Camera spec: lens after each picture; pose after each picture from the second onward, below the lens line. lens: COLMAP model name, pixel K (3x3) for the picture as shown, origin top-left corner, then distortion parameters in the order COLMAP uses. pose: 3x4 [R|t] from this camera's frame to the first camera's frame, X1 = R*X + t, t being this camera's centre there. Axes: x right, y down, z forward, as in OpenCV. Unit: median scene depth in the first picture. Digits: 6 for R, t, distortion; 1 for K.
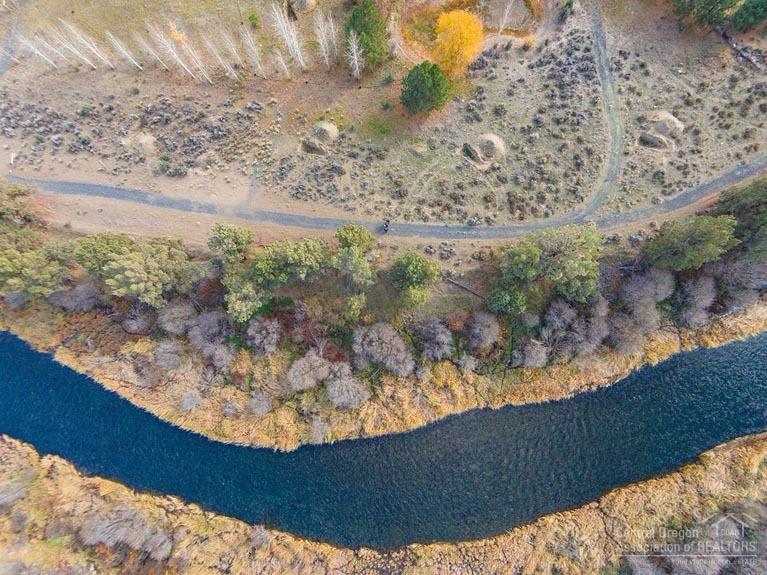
lens RADIAL K [[364.8, 0, 384.1], [0, 364.8, 299.9], [0, 0, 1]] dist [-0.055831, 0.034368]
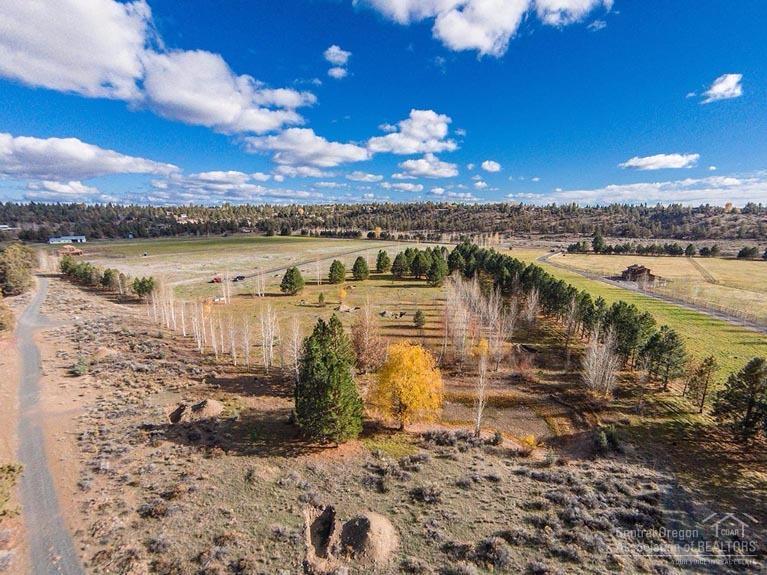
lens RADIAL K [[364.8, 0, 384.1], [0, 364.8, 299.9], [0, 0, 1]] dist [-0.055831, 0.034368]
pose [[0.809674, 0.172381, -0.560993, 0.513428], [-0.586866, 0.231353, -0.775927, -0.167656], [-0.003968, 0.957476, 0.288485, 0.599883]]
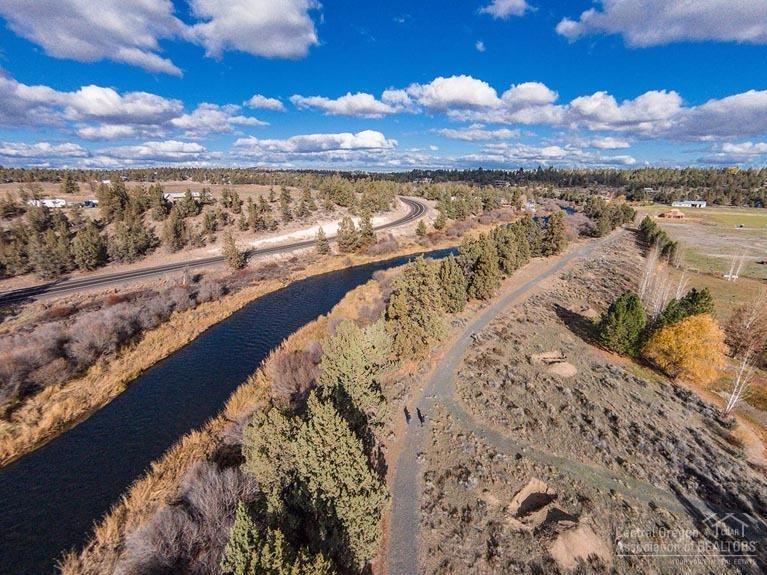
lens RADIAL K [[364.8, 0, 384.1], [0, 364.8, 299.9], [0, 0, 1]] dist [-0.055831, 0.034368]
pose [[-0.495848, 0.318541, -0.807878, 1.149800], [-0.866986, -0.128346, 0.481521, -0.460472], [0.049696, 0.939180, 0.339811, 0.543090]]
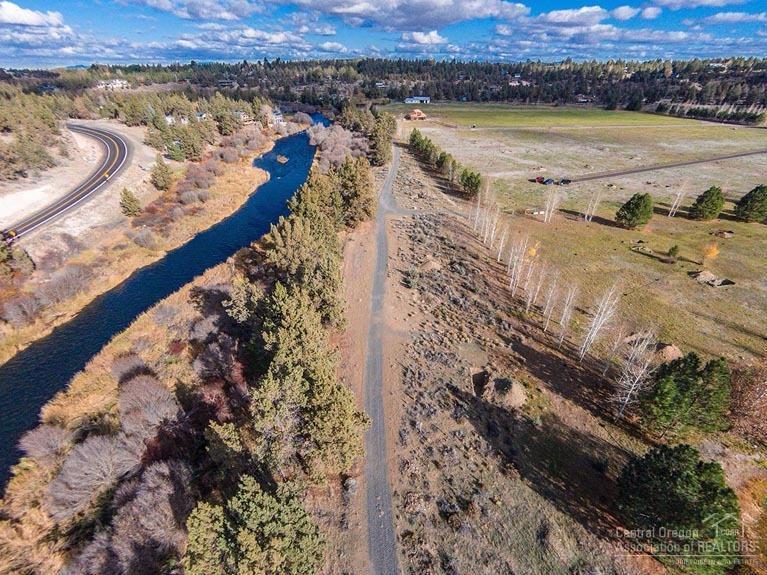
lens RADIAL K [[364.8, 0, 384.1], [0, 364.8, 299.9], [0, 0, 1]] dist [-0.055831, 0.034368]
pose [[0.149750, 0.572800, -0.805900, 0.263612], [-0.987981, 0.118285, -0.099511, -0.188473], [0.038326, 0.811116, 0.583629, 0.465866]]
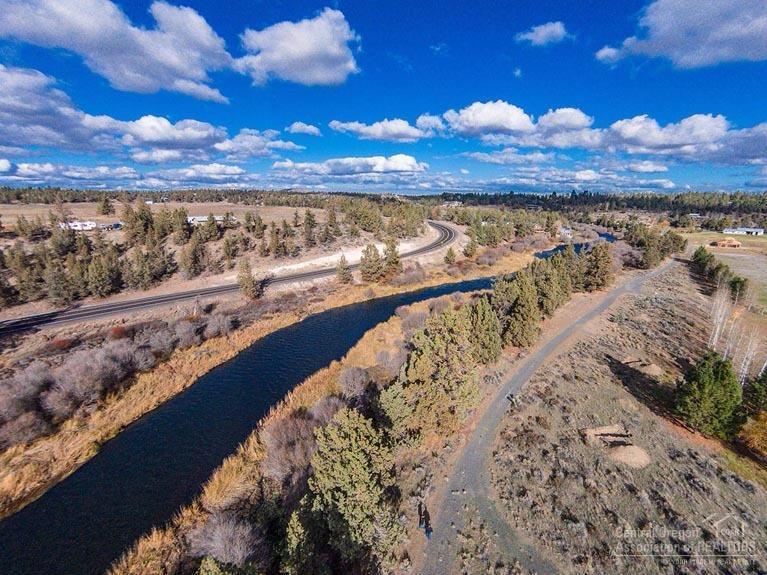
lens RADIAL K [[364.8, 0, 384.1], [0, 364.8, 299.9], [0, 0, 1]] dist [-0.055831, 0.034368]
pose [[-0.562536, 0.258448, -0.785339, 1.005625], [-0.825577, -0.124526, 0.550378, -0.390554], [0.044449, 0.957965, 0.283419, 0.524620]]
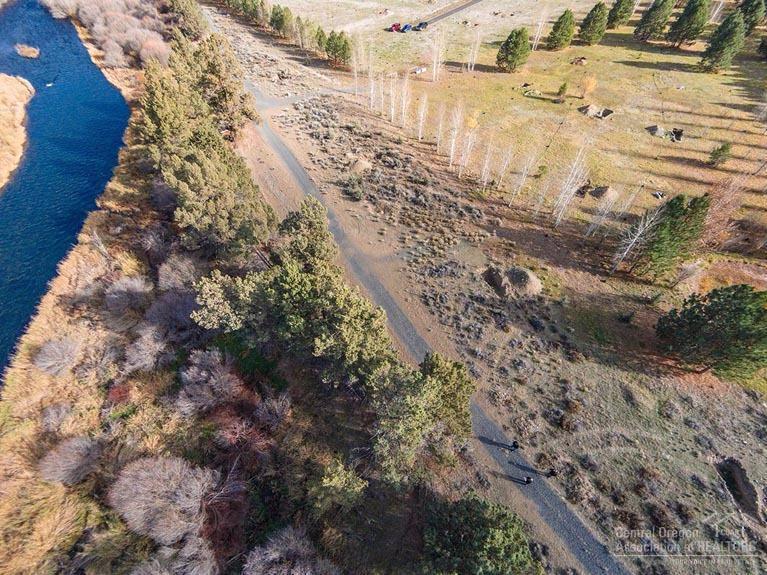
lens RADIAL K [[364.8, 0, 384.1], [0, 364.8, 299.9], [0, 0, 1]] dist [-0.055831, 0.034368]
pose [[0.610322, 0.641096, -0.465299, 0.017823], [-0.792054, 0.503204, -0.345596, 0.003159], [0.012580, 0.579467, 0.814899, 0.473578]]
